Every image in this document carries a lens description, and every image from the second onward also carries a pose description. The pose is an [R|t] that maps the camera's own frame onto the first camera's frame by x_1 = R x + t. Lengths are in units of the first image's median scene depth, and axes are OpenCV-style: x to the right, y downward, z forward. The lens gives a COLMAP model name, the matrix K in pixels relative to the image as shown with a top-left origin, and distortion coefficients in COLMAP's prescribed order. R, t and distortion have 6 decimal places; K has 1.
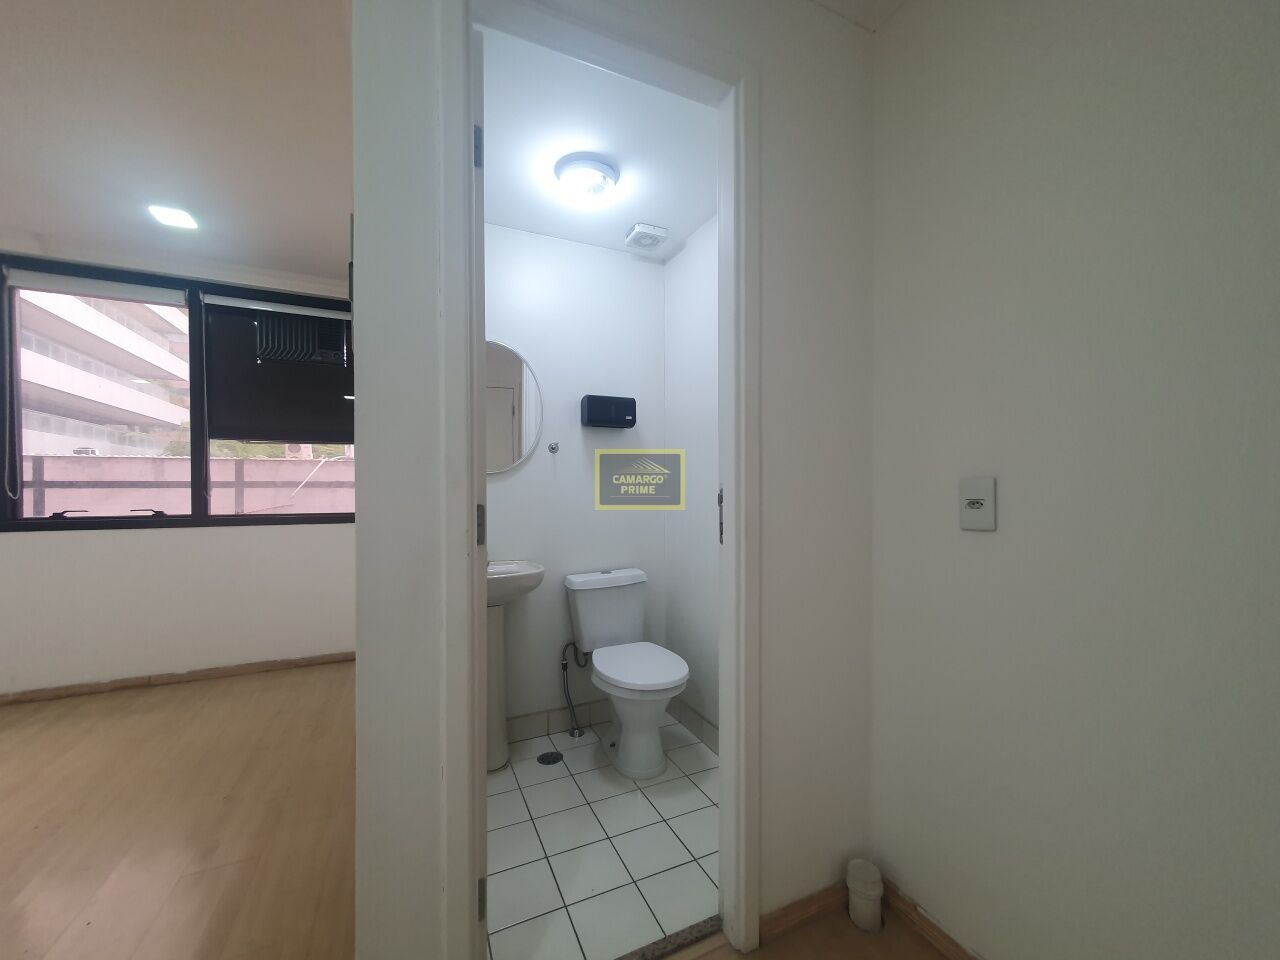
lens RADIAL K [[513.2, 0, 645.2], [0, 513.2, 490.8], [0, 0, 1]] dist [0.003922, 0.001037]
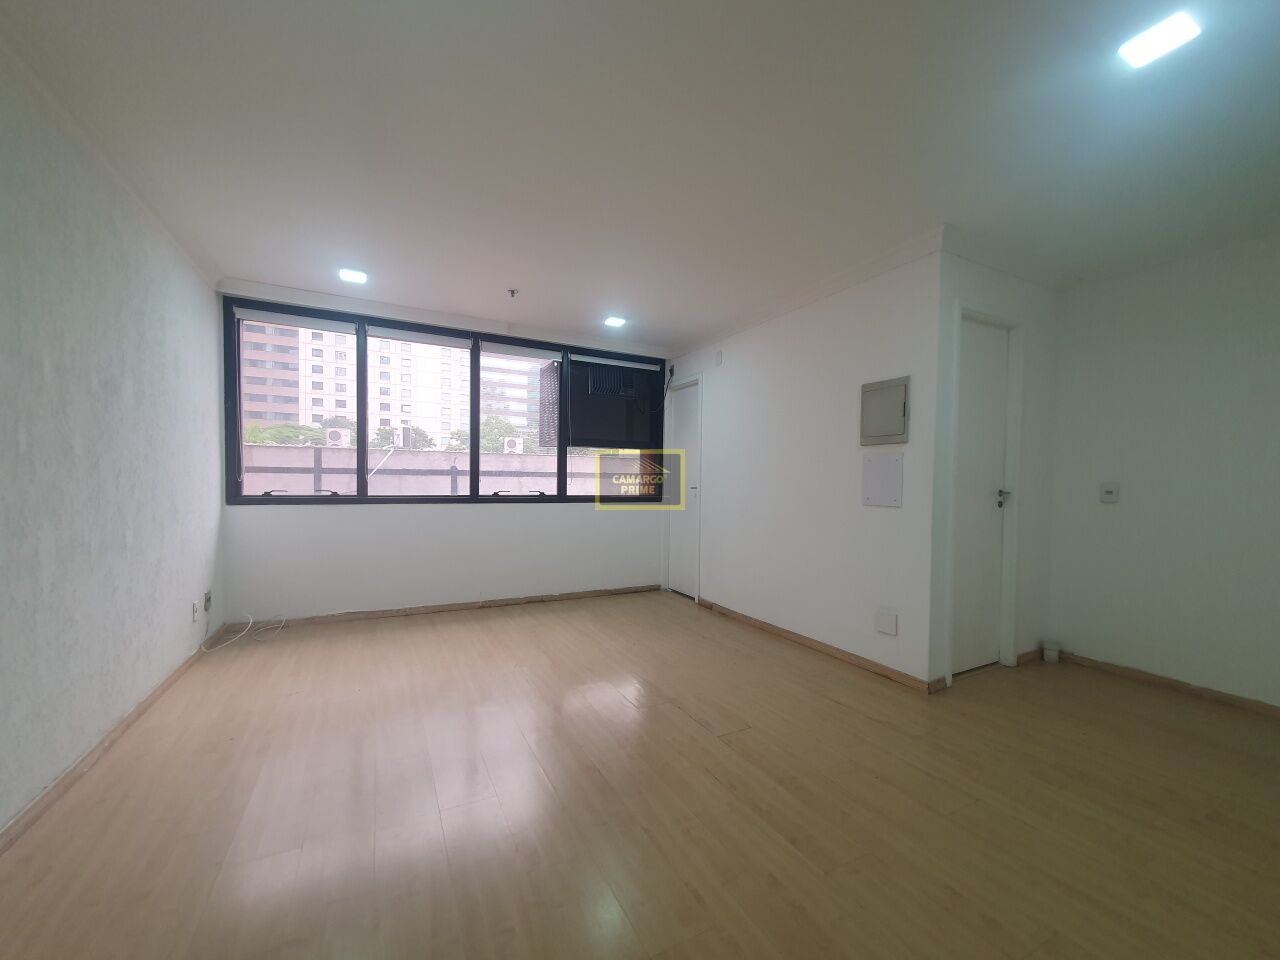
lens RADIAL K [[513.2, 0, 644.5], [0, 513.2, 486.4], [0, 0, 1]] dist [0.003922, 0.001037]
pose [[0.998364, 0.017947, 0.054280, -0.549041], [-0.018357, 0.999807, 0.007053, 0.004404], [-0.054143, -0.008038, 0.998501, -0.444208]]
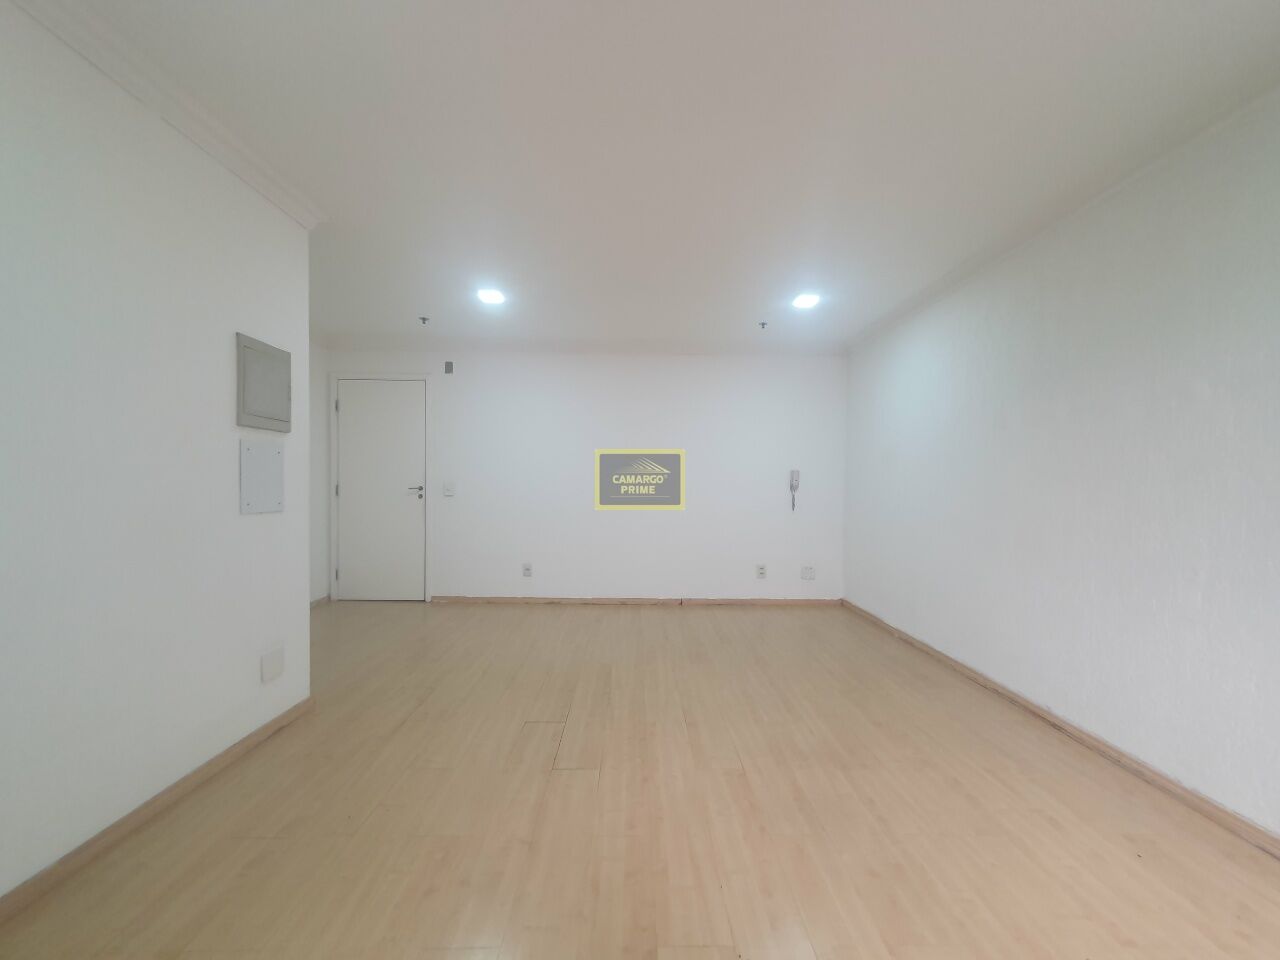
lens RADIAL K [[513.2, 0, 642.9], [0, 513.2, 478.7], [0, 0, 1]] dist [0.003922, 0.001037]
pose [[-0.909231, -0.002383, 0.416285, -0.767575], [-0.005699, 0.999961, -0.006723, -0.003014], [-0.416252, -0.008485, -0.909210, 0.627410]]
